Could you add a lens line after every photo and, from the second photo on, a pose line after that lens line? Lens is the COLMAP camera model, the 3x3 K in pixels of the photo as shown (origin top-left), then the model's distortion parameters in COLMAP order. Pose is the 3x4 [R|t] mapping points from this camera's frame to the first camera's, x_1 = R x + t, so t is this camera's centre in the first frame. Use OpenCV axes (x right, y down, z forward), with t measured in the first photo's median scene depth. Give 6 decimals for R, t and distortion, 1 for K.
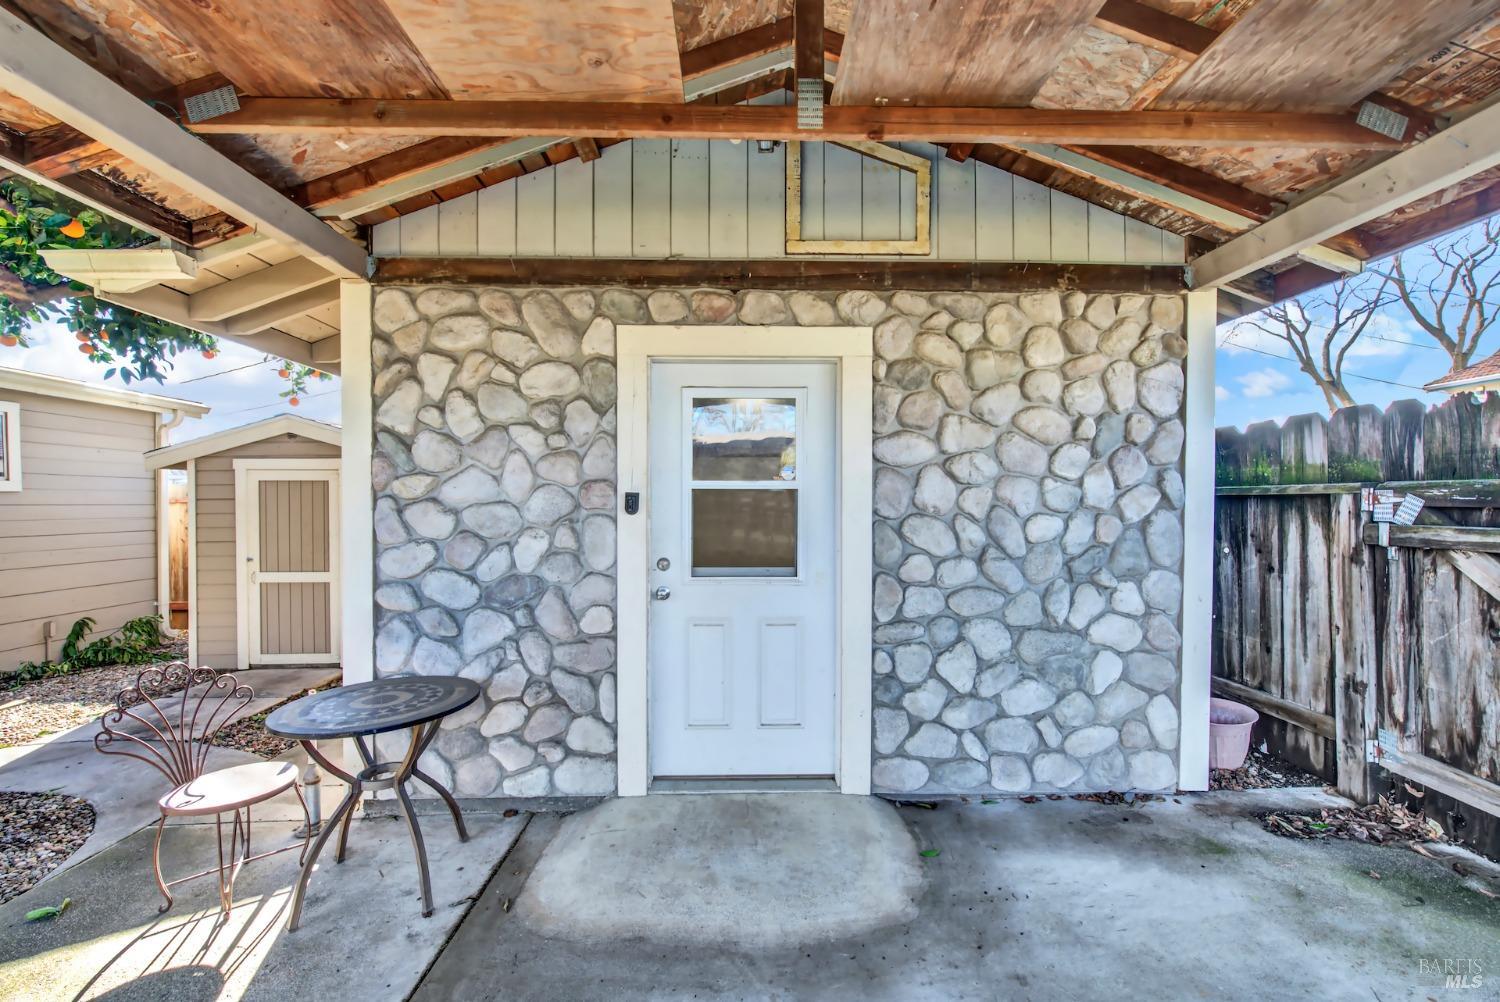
lens RADIAL K [[598.9, 0, 747.2], [0, 598.9, 513.4], [0, 0, 1]] dist [0.002500, -0.001093]
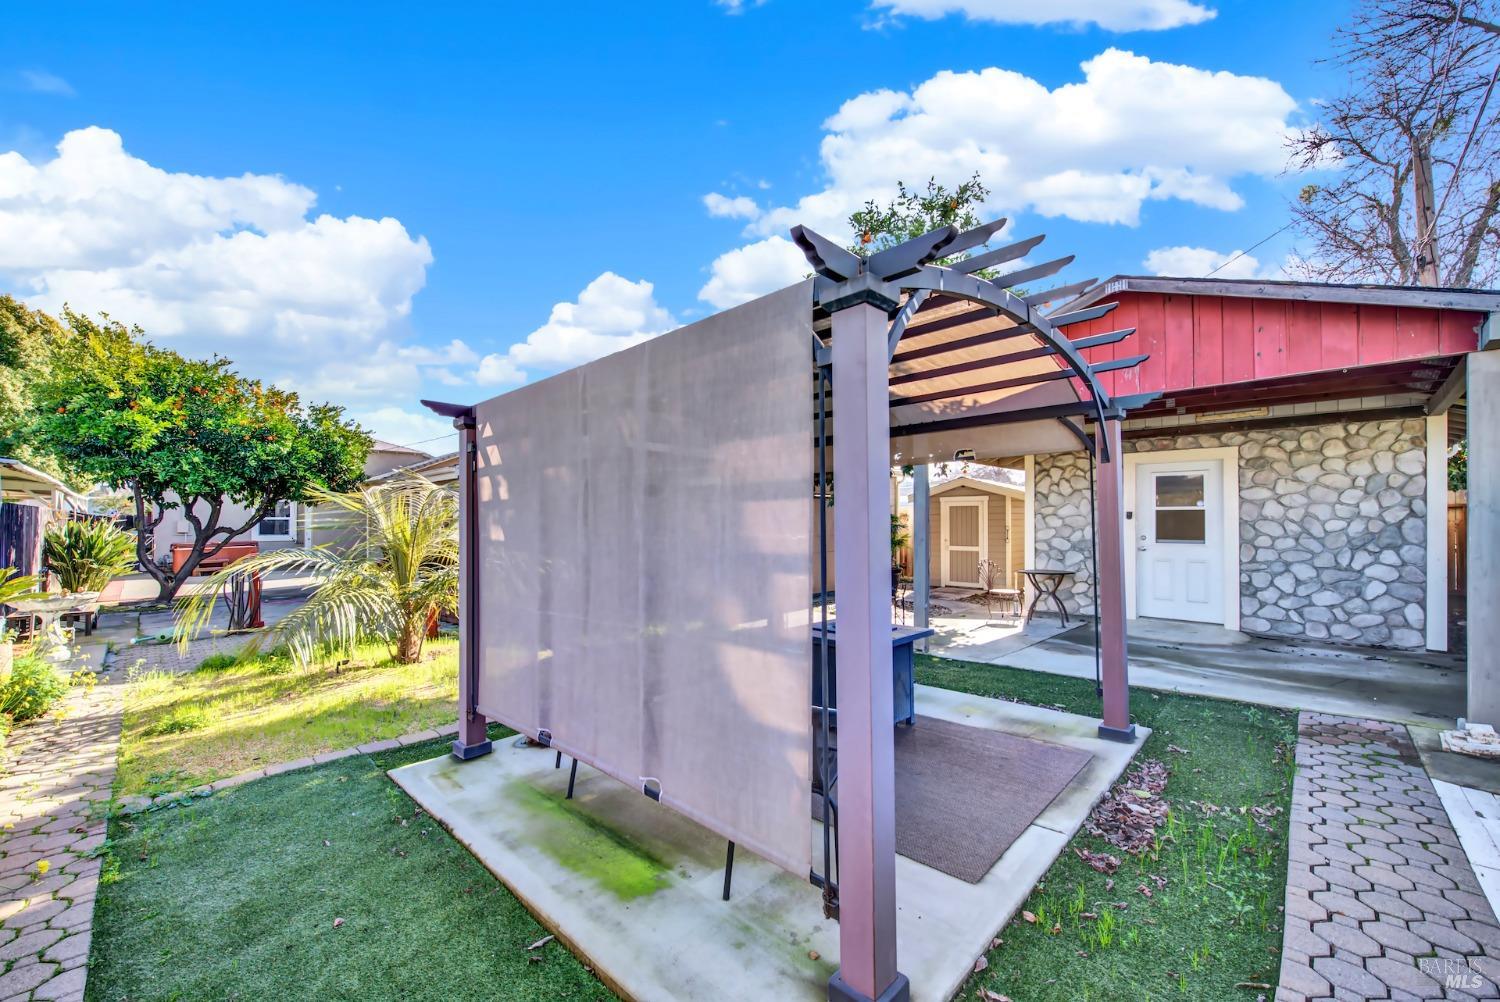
lens RADIAL K [[598.9, 0, 742.7], [0, 598.9, 512.8], [0, 0, 1]] dist [0.002500, -0.001093]
pose [[0.693478, -0.007071, -0.720444, 0.581015], [-0.008765, 0.999795, -0.018250, 0.038163], [0.720425, 0.018971, 0.693273, -2.282125]]
